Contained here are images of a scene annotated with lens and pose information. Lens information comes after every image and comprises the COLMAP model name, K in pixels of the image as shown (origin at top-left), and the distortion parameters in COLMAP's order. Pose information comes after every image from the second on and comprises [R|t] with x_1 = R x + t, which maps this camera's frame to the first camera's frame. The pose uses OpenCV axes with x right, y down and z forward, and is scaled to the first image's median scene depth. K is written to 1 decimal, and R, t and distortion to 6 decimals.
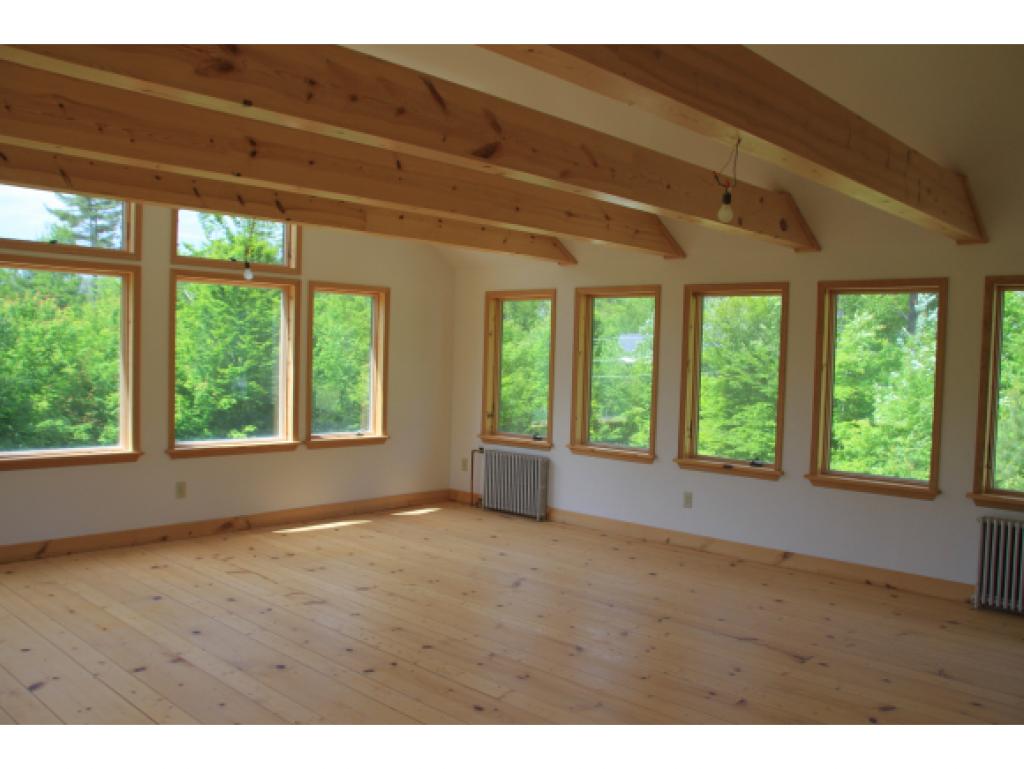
lens RADIAL K [[855.8, 0, 516.5], [0, 855.8, 388.5], [0, 0, 1]] dist [-0.150414, 0.162921]
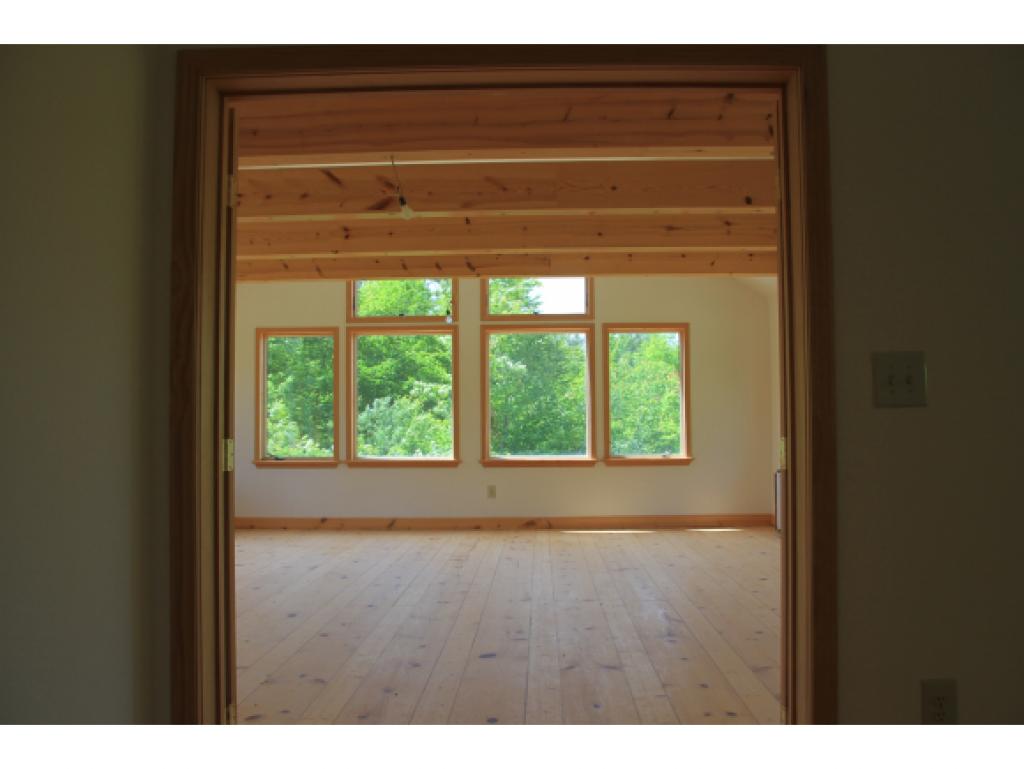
lens RADIAL K [[855.8, 0, 516.5], [0, 855.8, 388.5], [0, 0, 1]] dist [-0.150414, 0.162921]
pose [[0.662872, -0.068693, -0.745575, 0.657802], [-0.003787, 0.995462, -0.095083, 0.091395], [0.748723, 0.065852, 0.659604, 0.145488]]
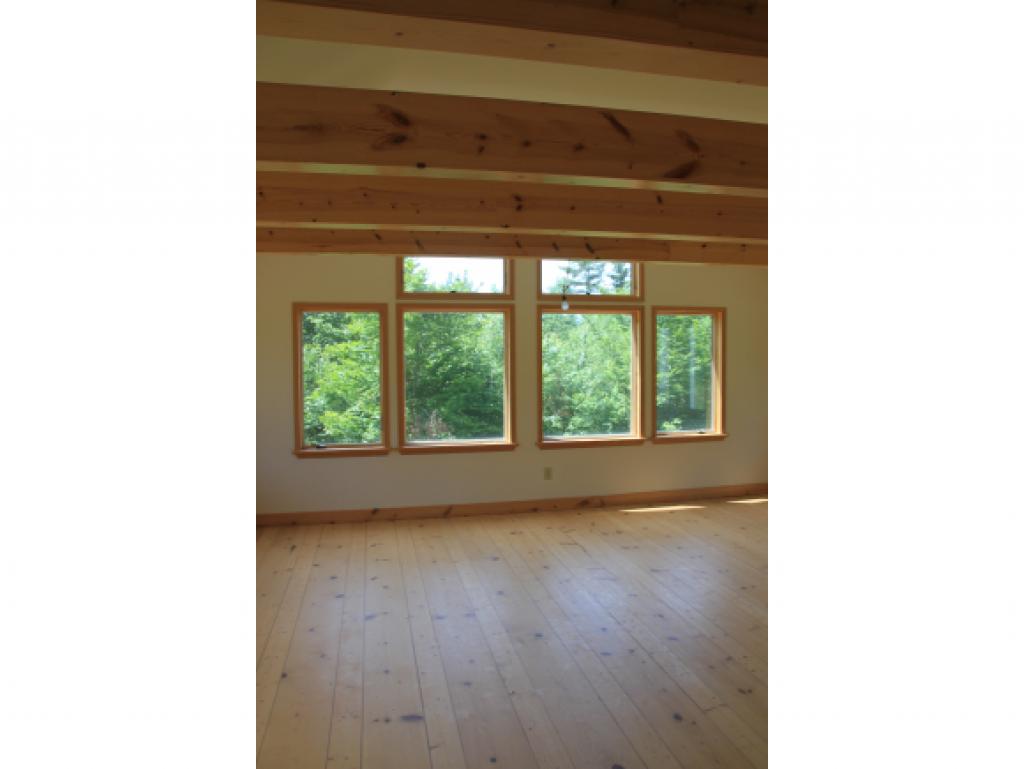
lens RADIAL K [[645.9, 0, 519.2], [0, 645.9, 383.0], [0, 0, 1]] dist [-0.153808, 0.167191]
pose [[0.831092, -0.011079, -0.556025, 0.126317], [0.007525, 0.999934, -0.008677, -0.011850], [0.556084, 0.003027, 0.831120, 0.148188]]
